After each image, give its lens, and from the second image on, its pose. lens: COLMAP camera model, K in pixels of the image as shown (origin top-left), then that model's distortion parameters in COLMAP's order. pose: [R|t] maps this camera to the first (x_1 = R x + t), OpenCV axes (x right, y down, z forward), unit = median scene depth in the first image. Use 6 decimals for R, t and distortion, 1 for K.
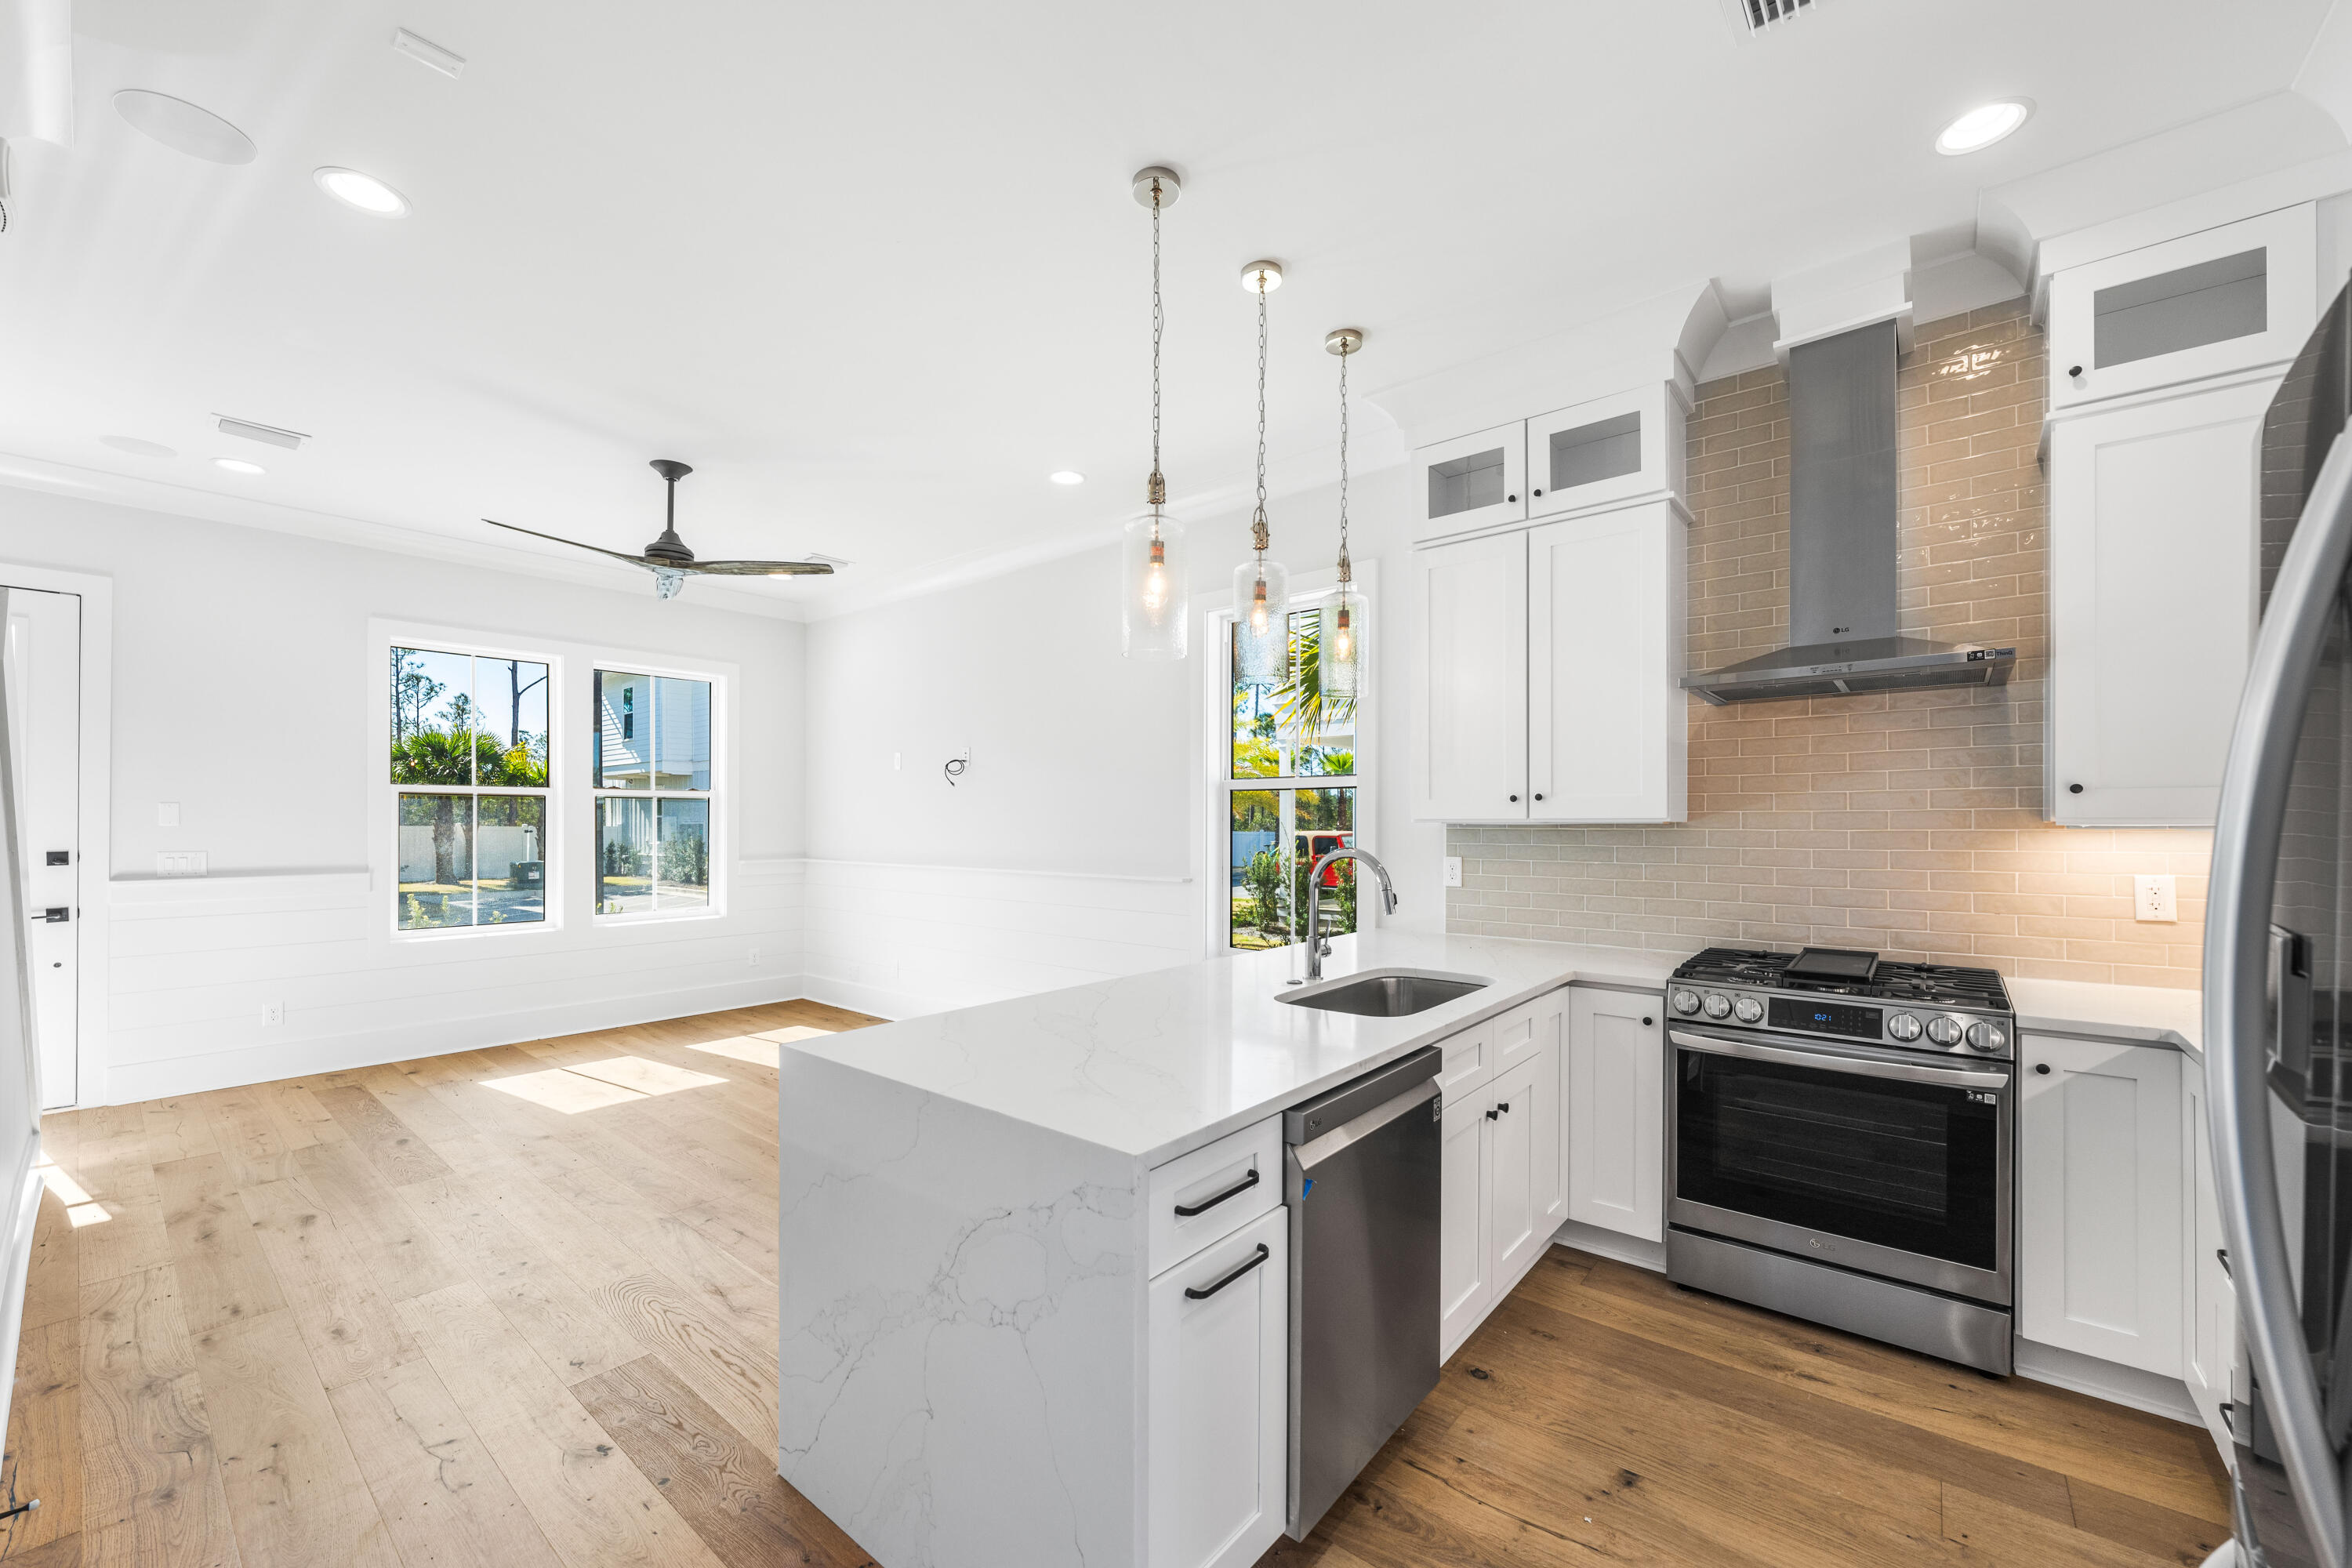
lens RADIAL K [[919.9, 0, 1184.2], [0, 919.9, 819.1], [0, 0, 1]] dist [-0.000102, 0.000042]
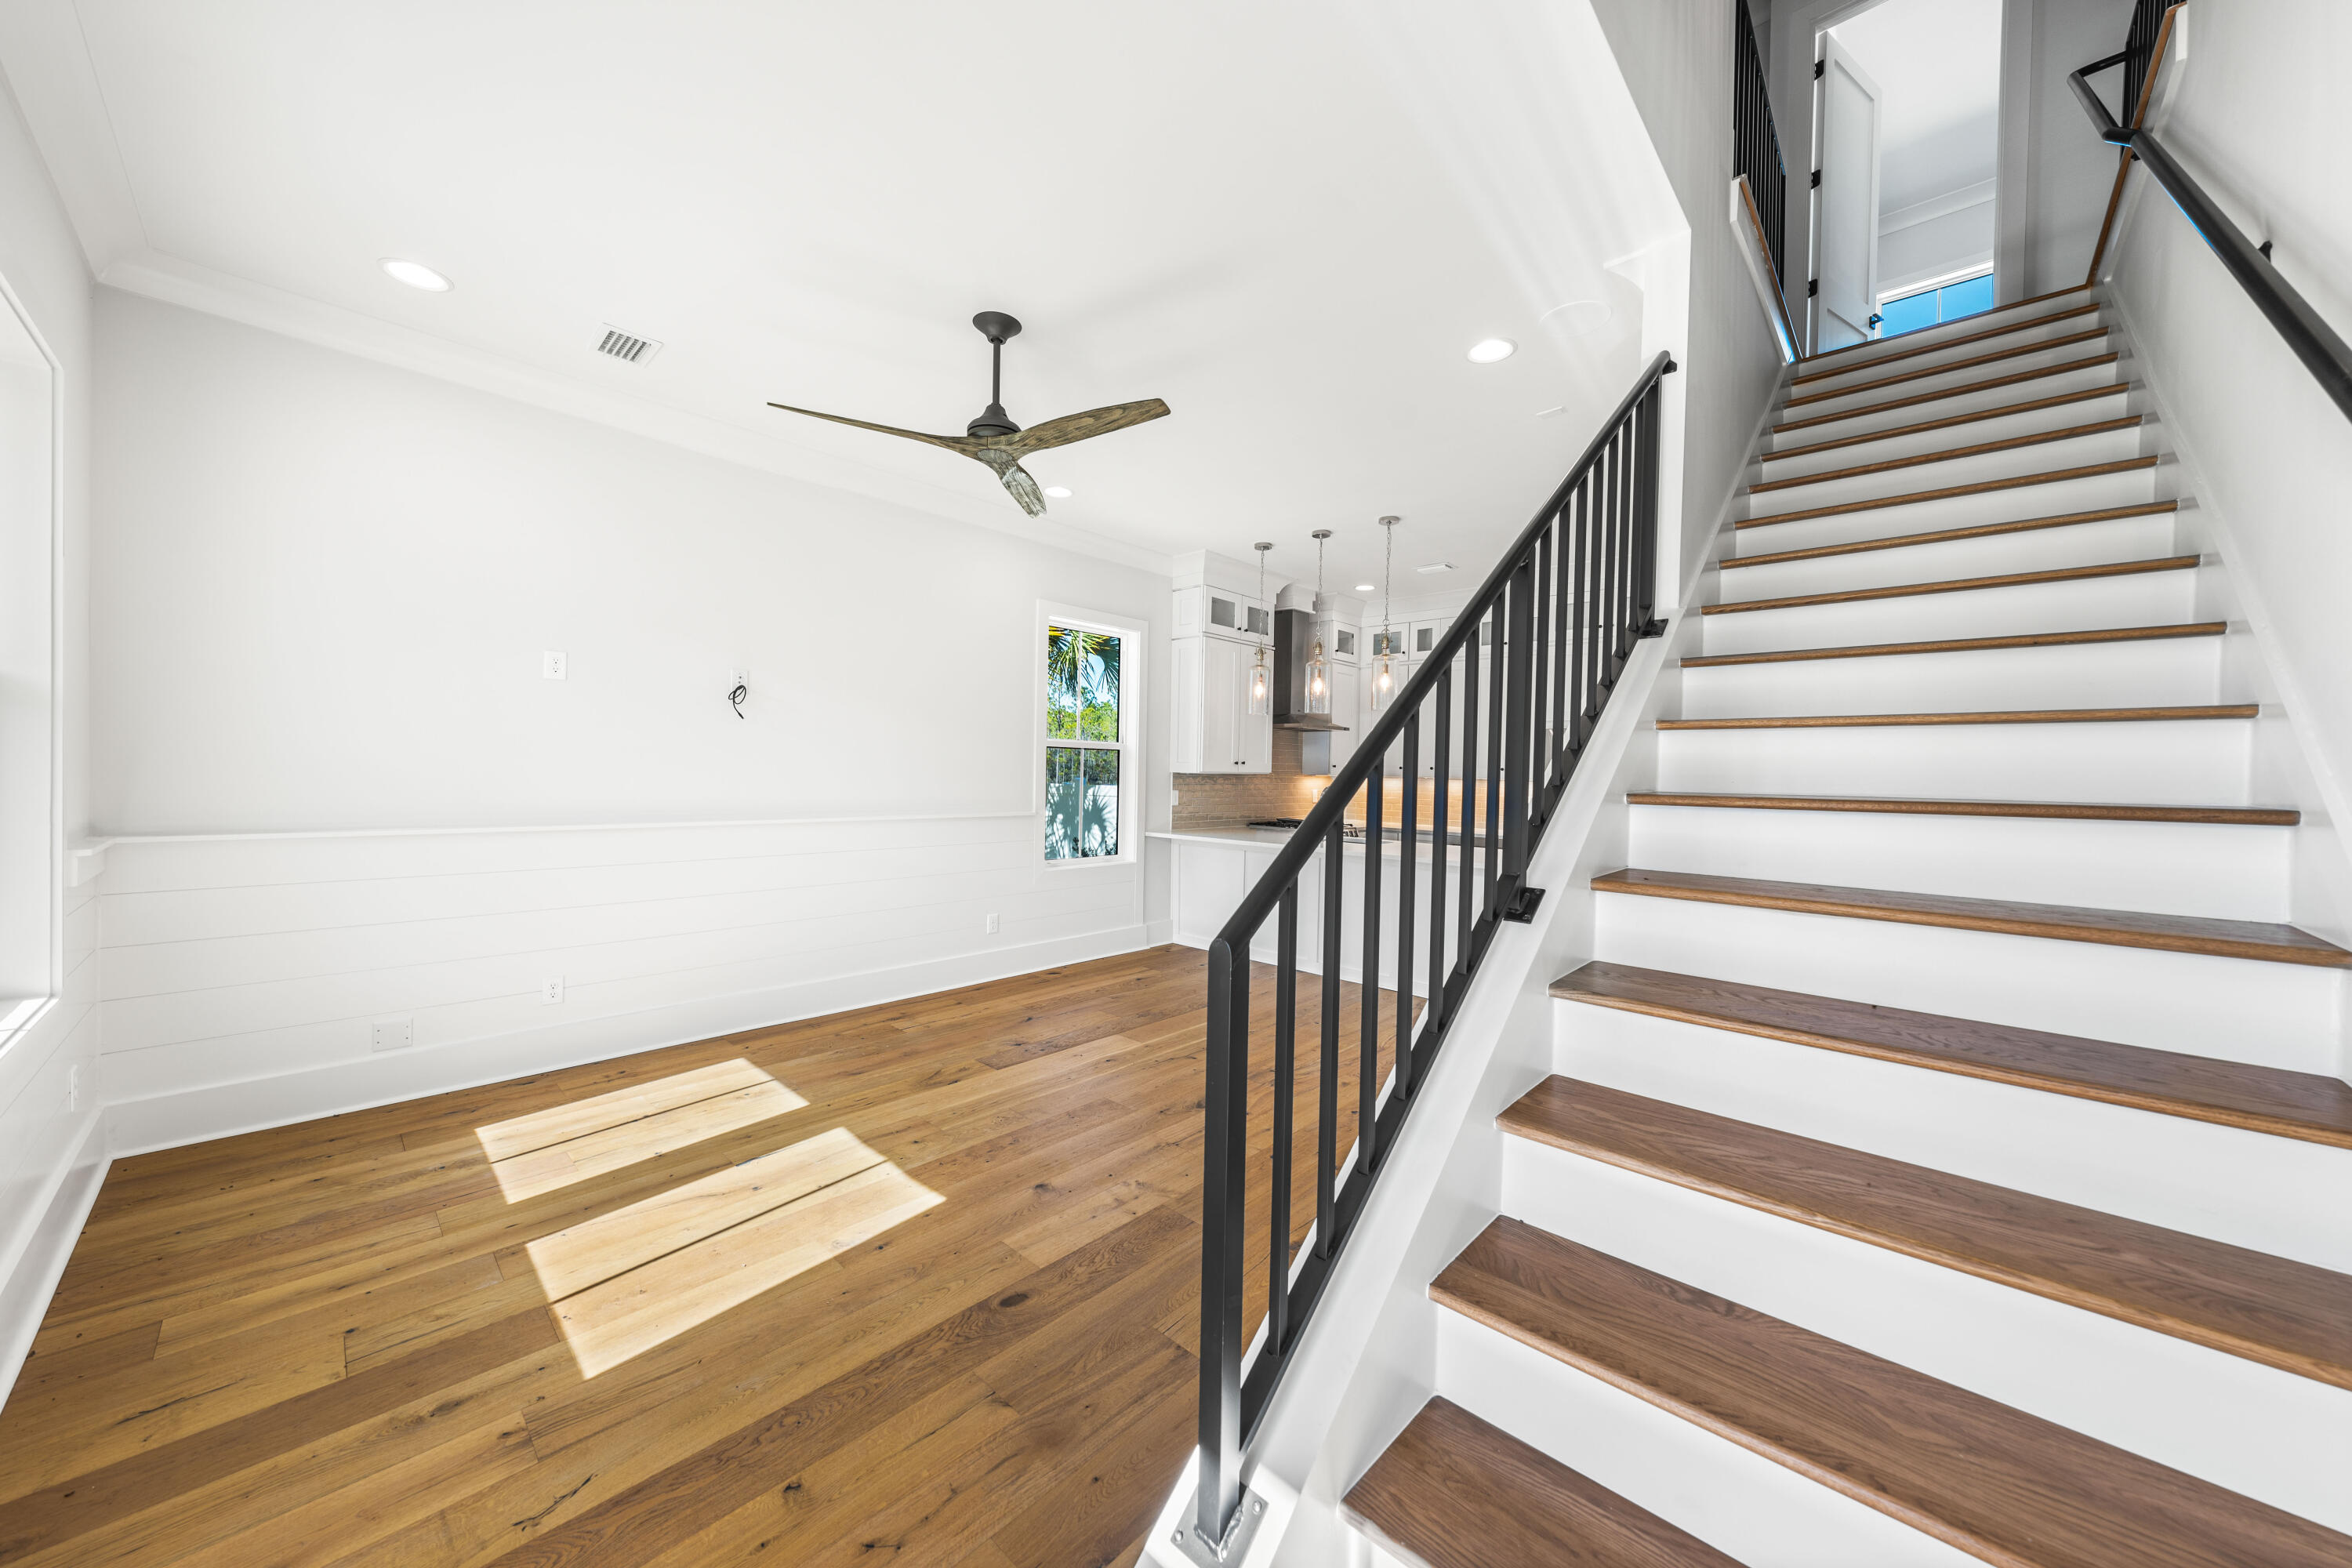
lens RADIAL K [[810.5, 0, 1177.9], [0, 810.5, 781.1], [0, 0, 1]] dist [-0.001702, -0.000089]
pose [[0.057320, -0.012214, 0.998281, -1.220800], [-0.024674, 0.999602, 0.013646, -0.001845], [-0.998051, -0.025414, 0.056996, 0.773255]]
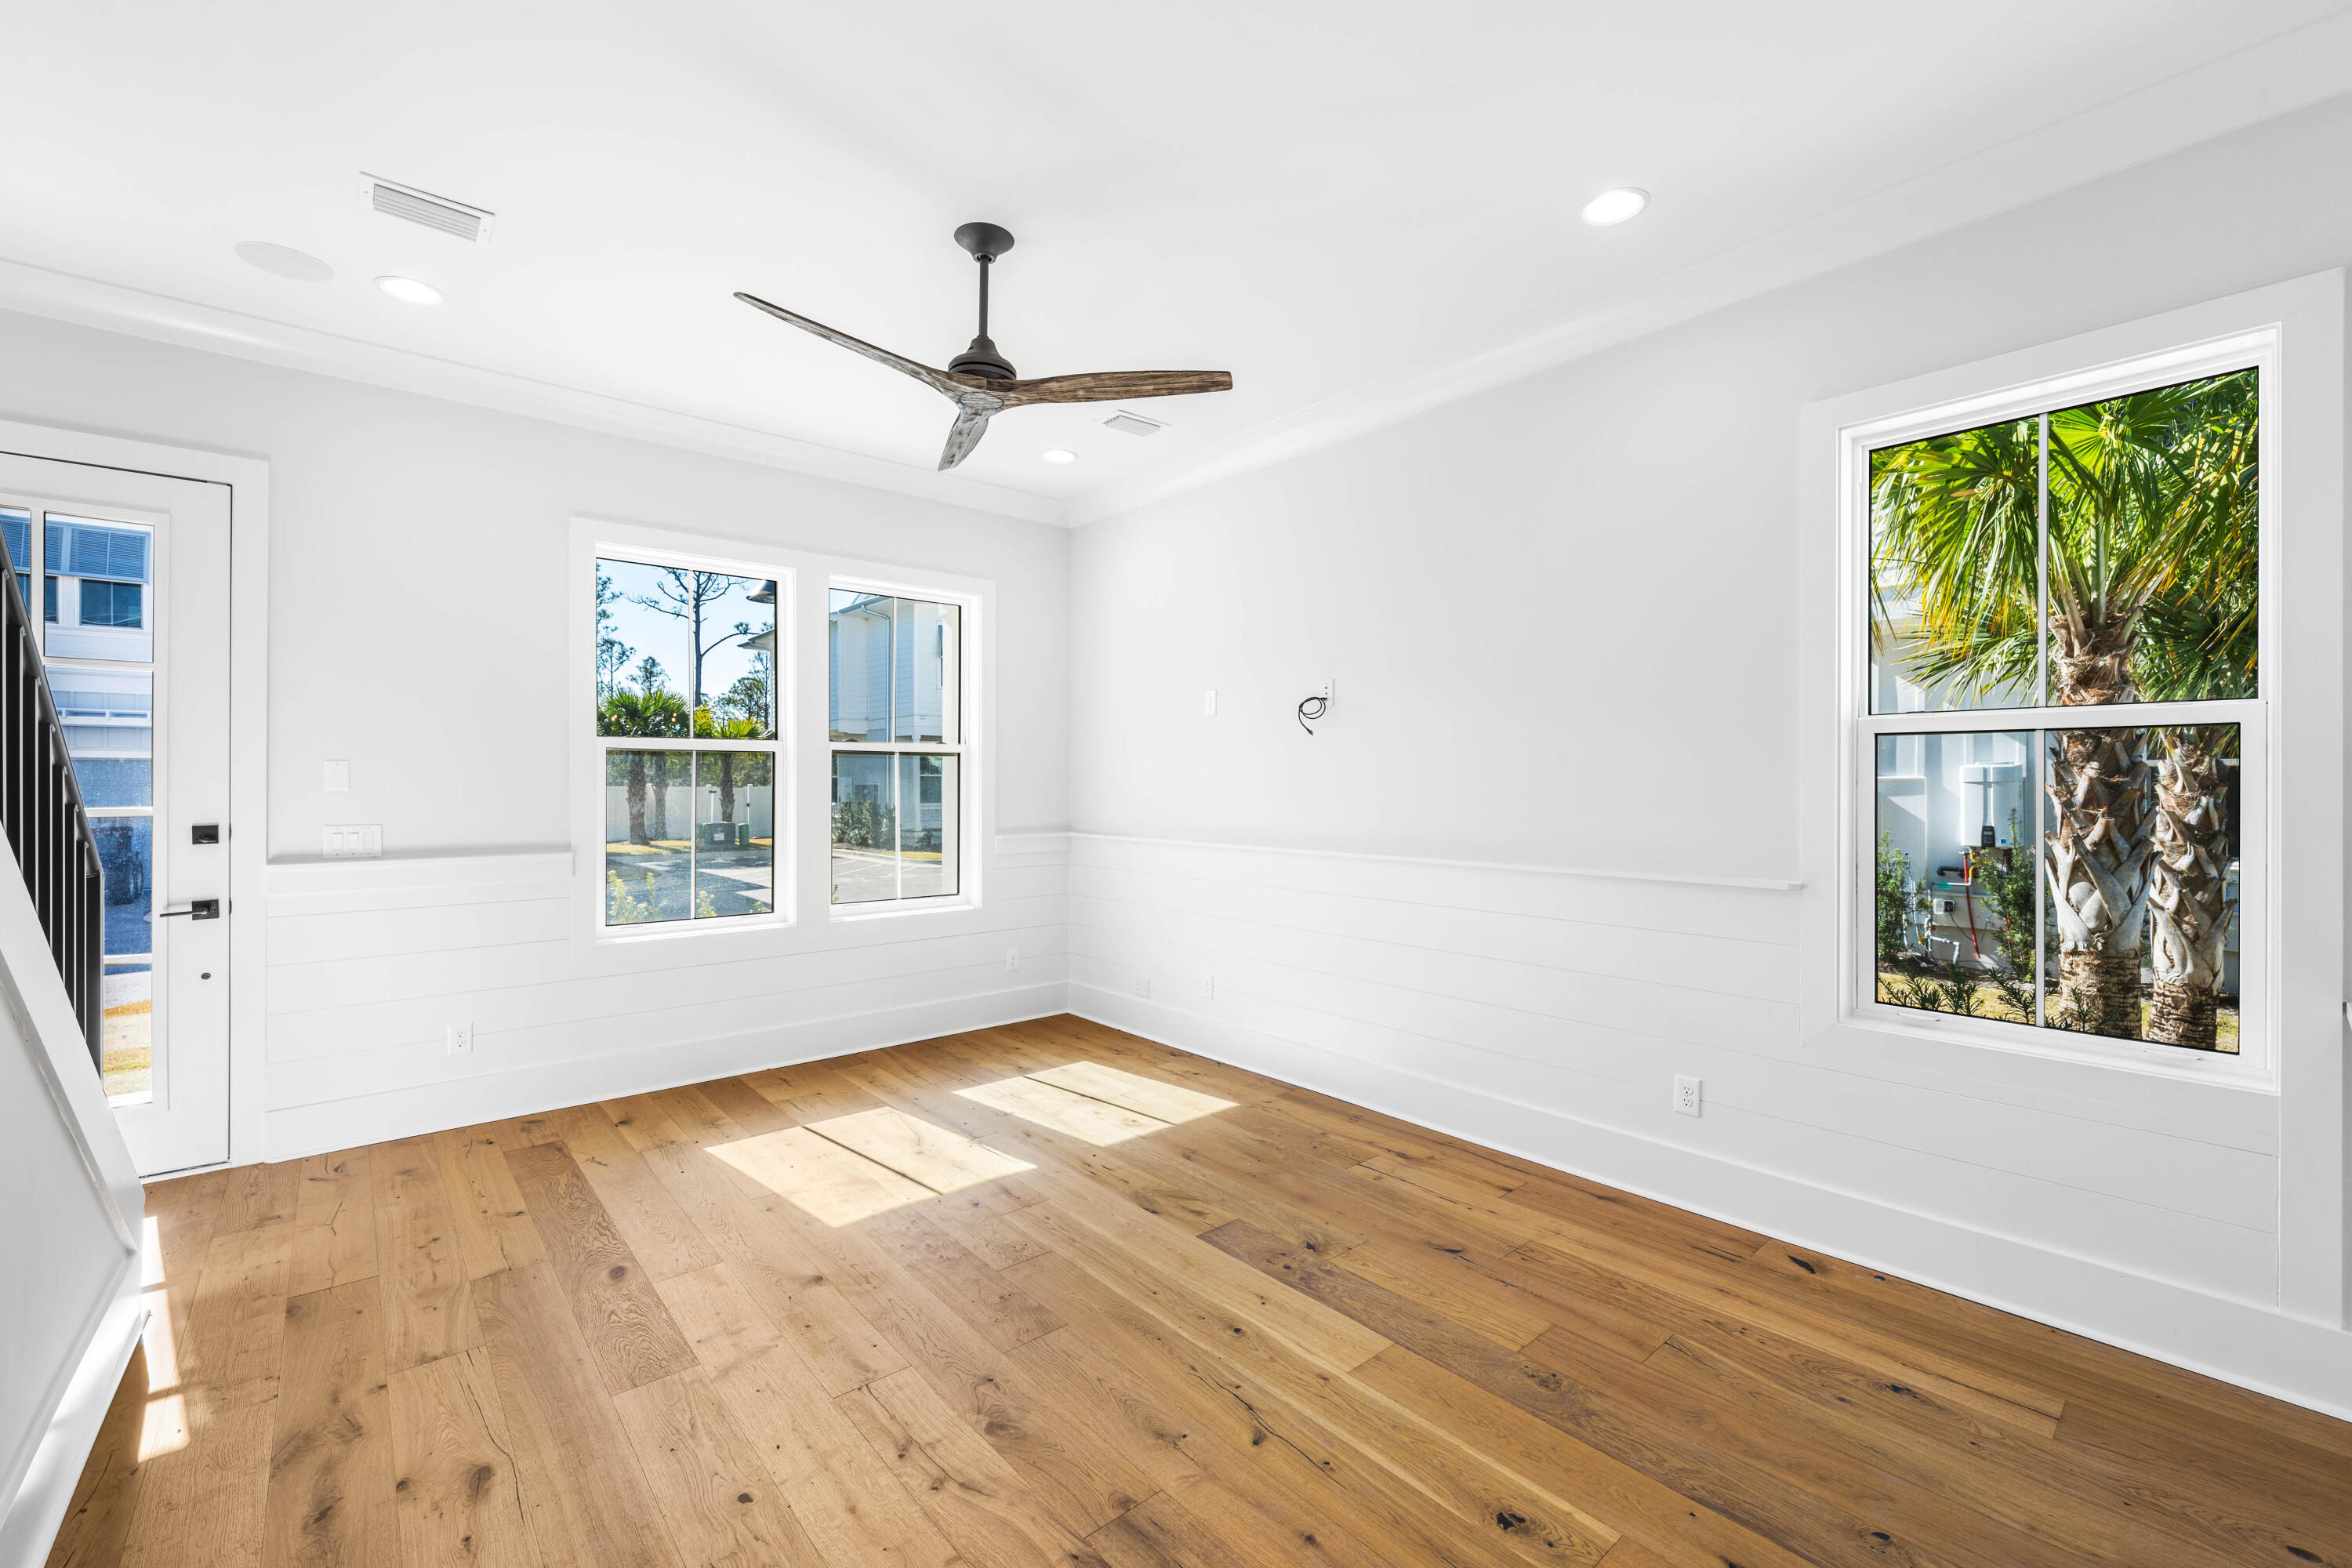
lens RADIAL K [[969.6, 0, 1181.7], [0, 969.6, 783.7], [0, 0, 1]] dist [0.001883, -0.000271]
pose [[0.986763, 0.001151, -0.162167, -0.301267], [-0.000411, 0.999989, 0.004599, -0.002860], [0.162171, -0.004471, 0.986753, 0.338641]]
